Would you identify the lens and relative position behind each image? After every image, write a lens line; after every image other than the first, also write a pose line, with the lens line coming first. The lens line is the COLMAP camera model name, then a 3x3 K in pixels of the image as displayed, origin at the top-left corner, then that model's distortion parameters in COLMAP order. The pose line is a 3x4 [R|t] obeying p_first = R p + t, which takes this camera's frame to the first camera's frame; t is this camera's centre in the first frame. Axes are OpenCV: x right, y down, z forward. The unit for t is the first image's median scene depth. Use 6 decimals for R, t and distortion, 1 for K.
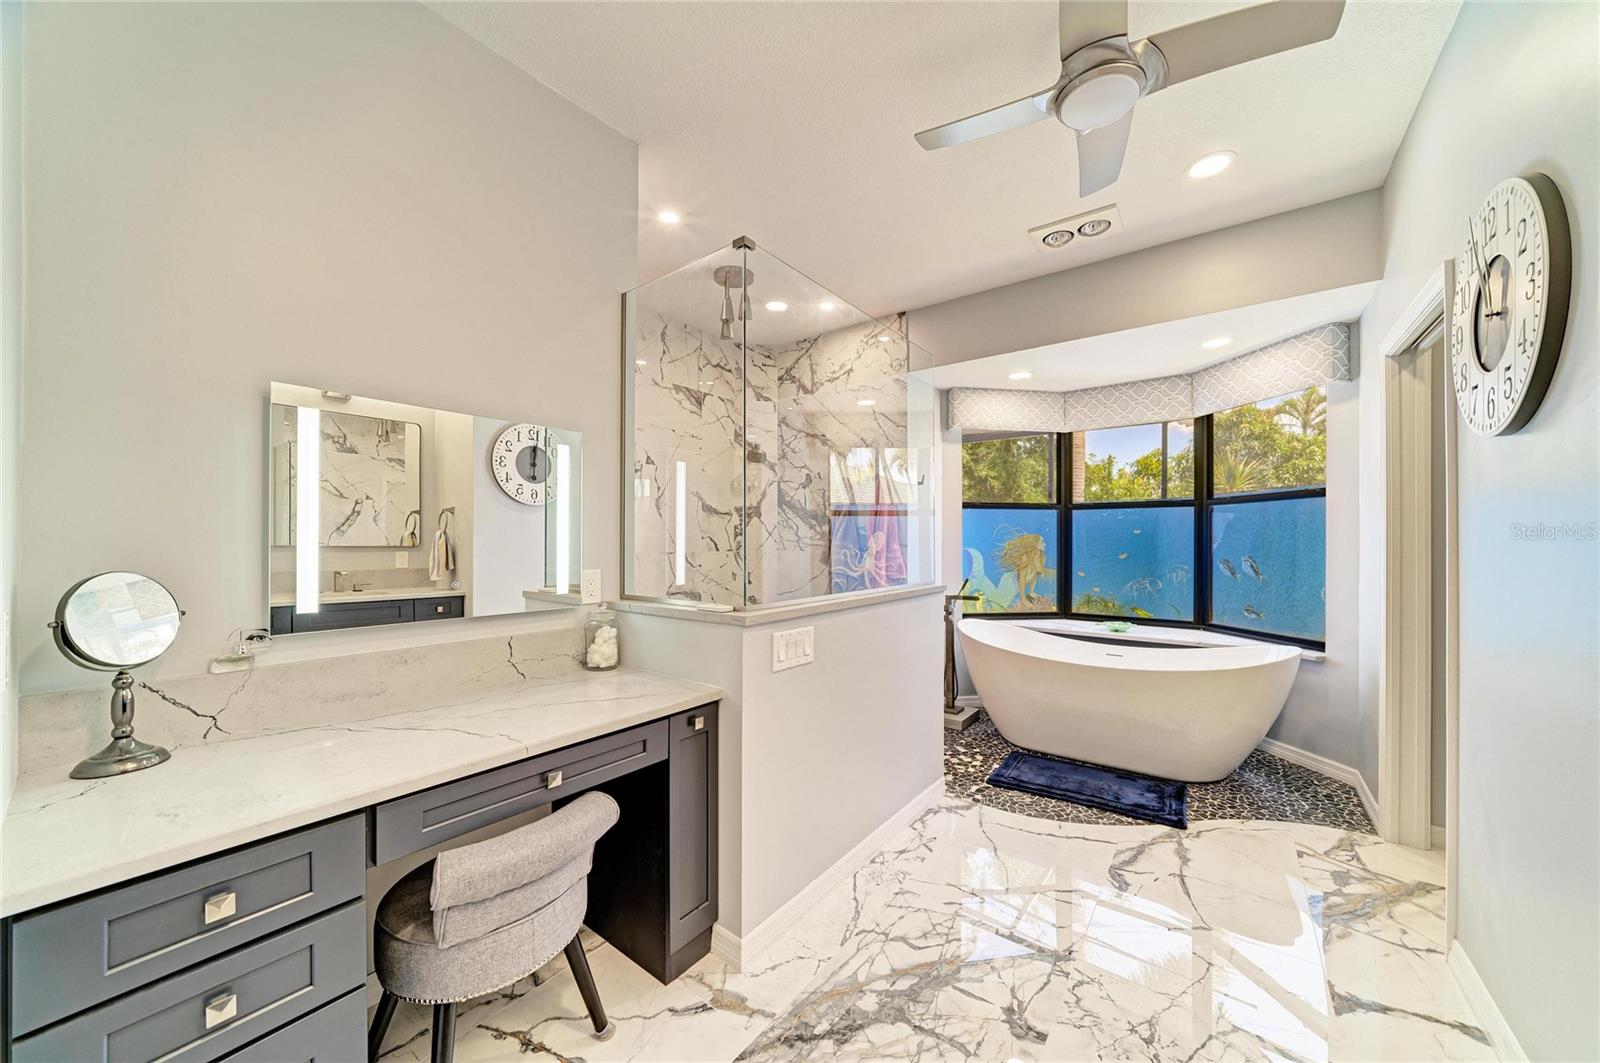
lens RADIAL K [[565.3, 0, 805.8], [0, 565.3, 543.7], [0, 0, 1]] dist [-0.013829, 0.002340]
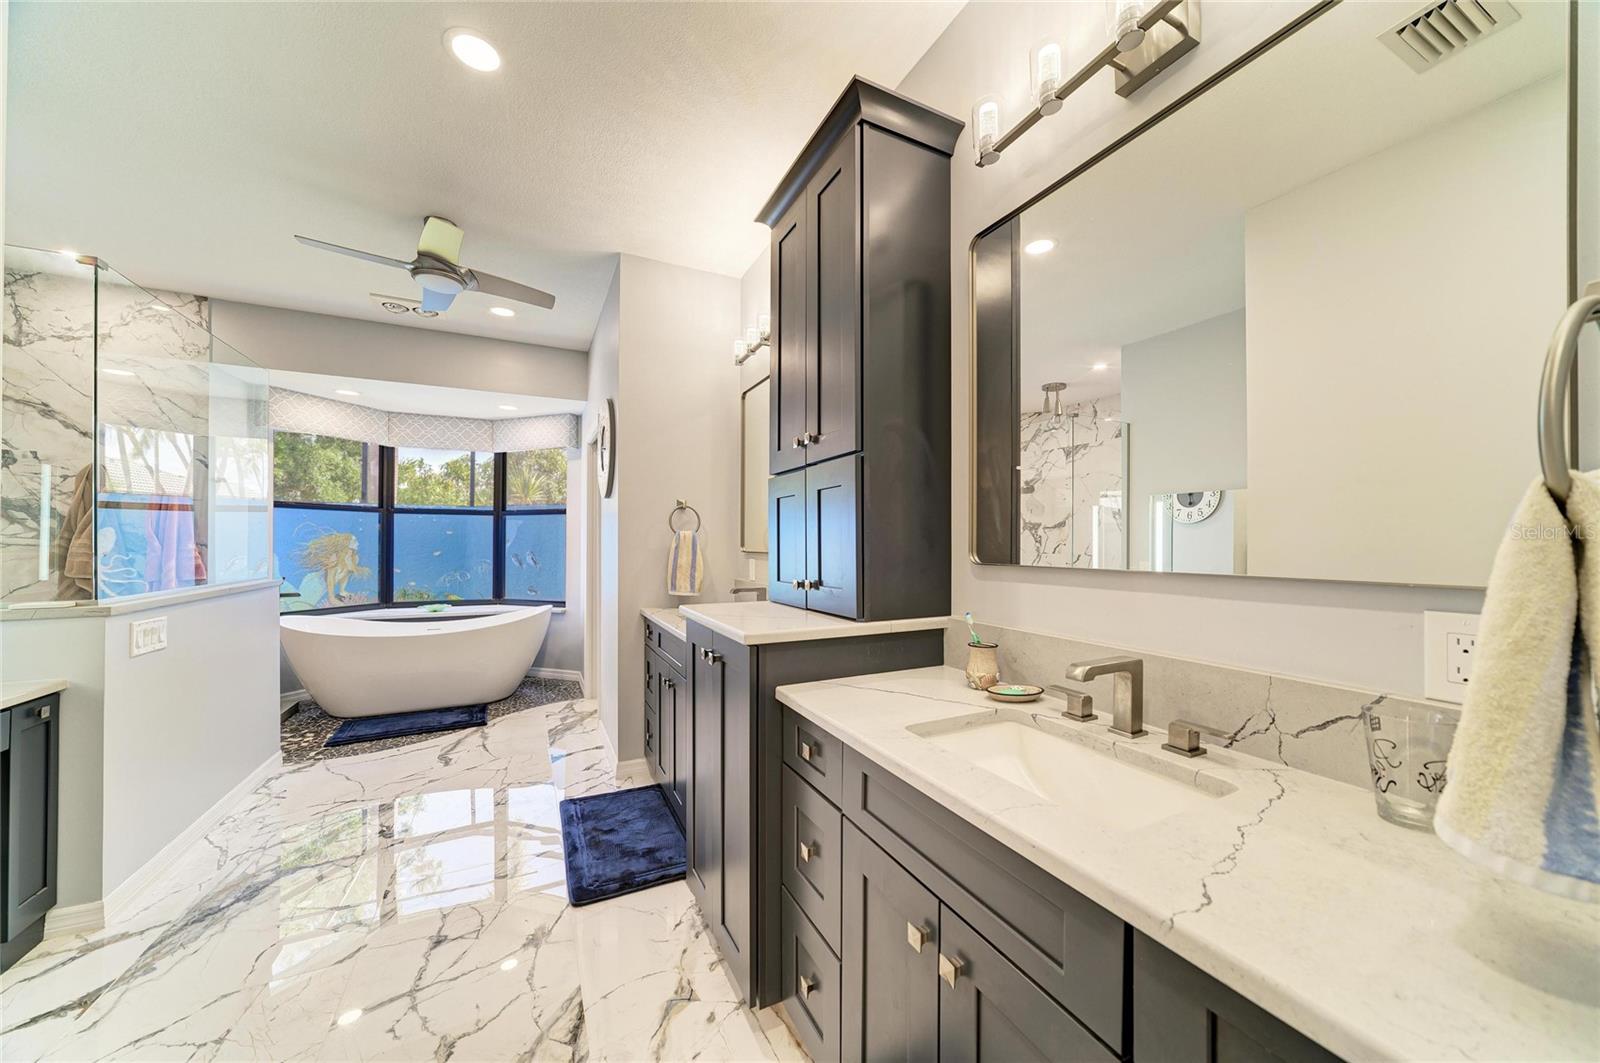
lens RADIAL K [[565.3, 0, 804.3], [0, 565.3, 539.9], [0, 0, 1]] dist [-0.013829, 0.002340]
pose [[0.451804, 0.004981, 0.892103, -0.256285], [0.000273, 0.999984, -0.005722, 0.001041], [-0.892117, 0.002829, 0.451796, -0.398282]]
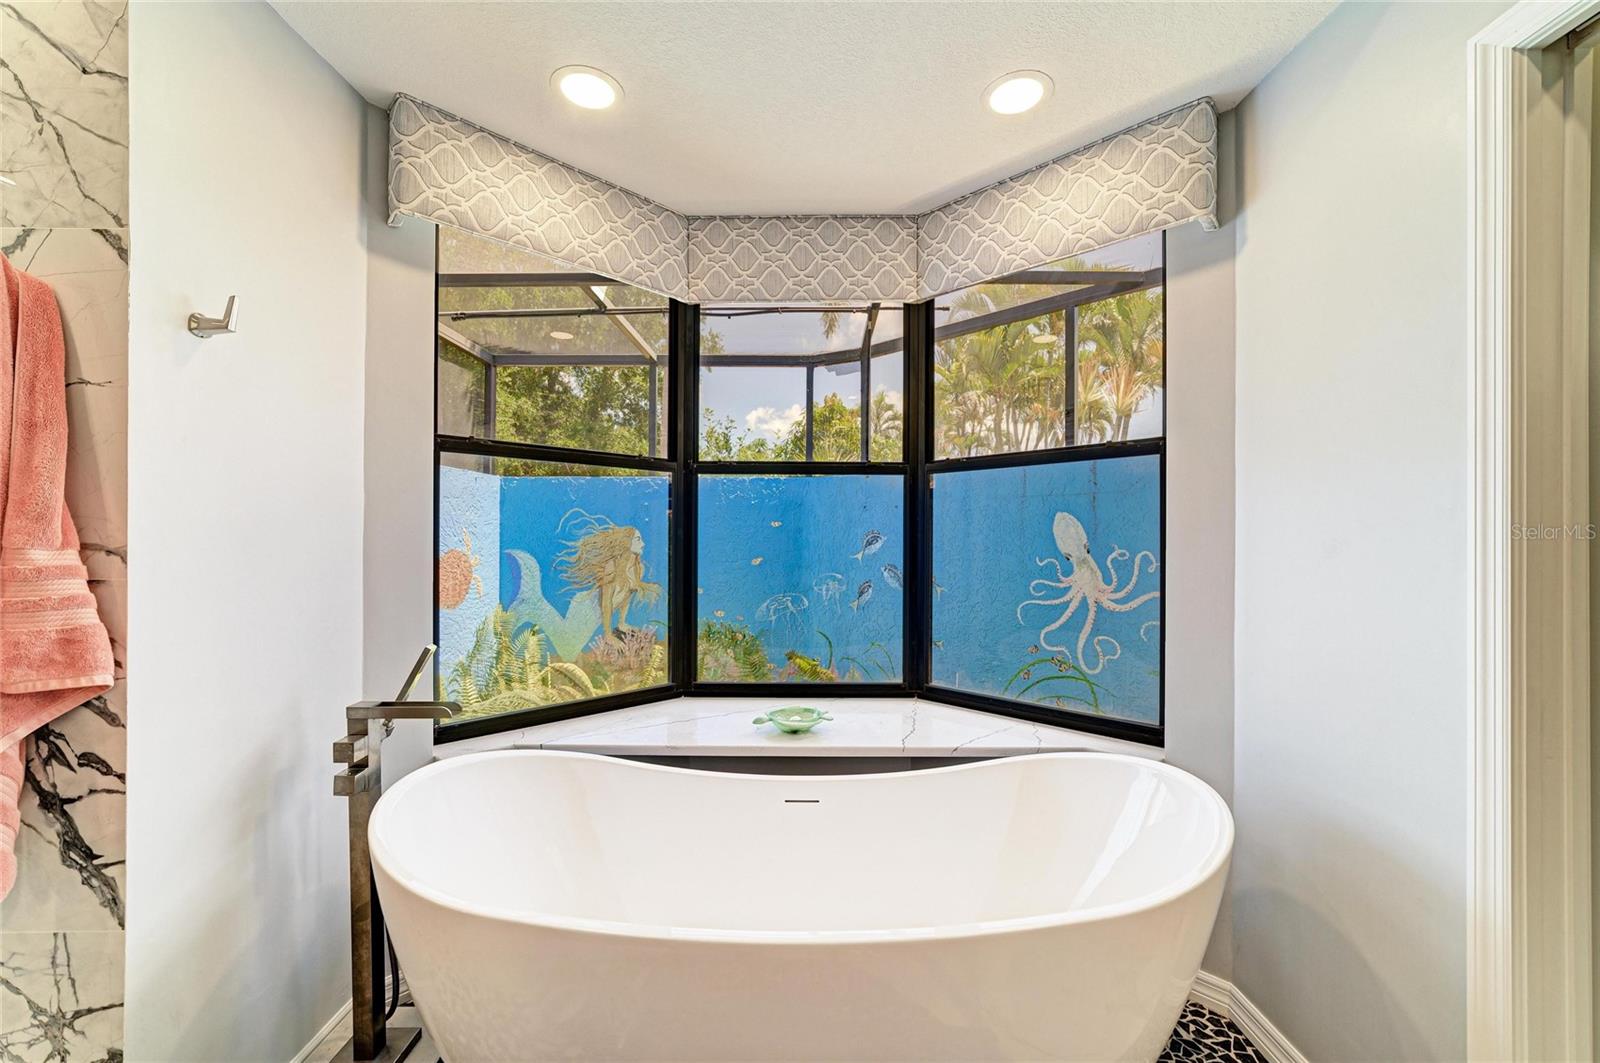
lens RADIAL K [[650.4, 0, 803.5], [0, 650.4, 530.5], [0, 0, 1]] dist [0.012875, 0.001437]
pose [[0.797583, 0.011448, 0.603101, 0.302843], [-0.001028, 0.999844, -0.017619, -0.001116], [-0.603209, 0.013433, 0.797470, 0.732545]]
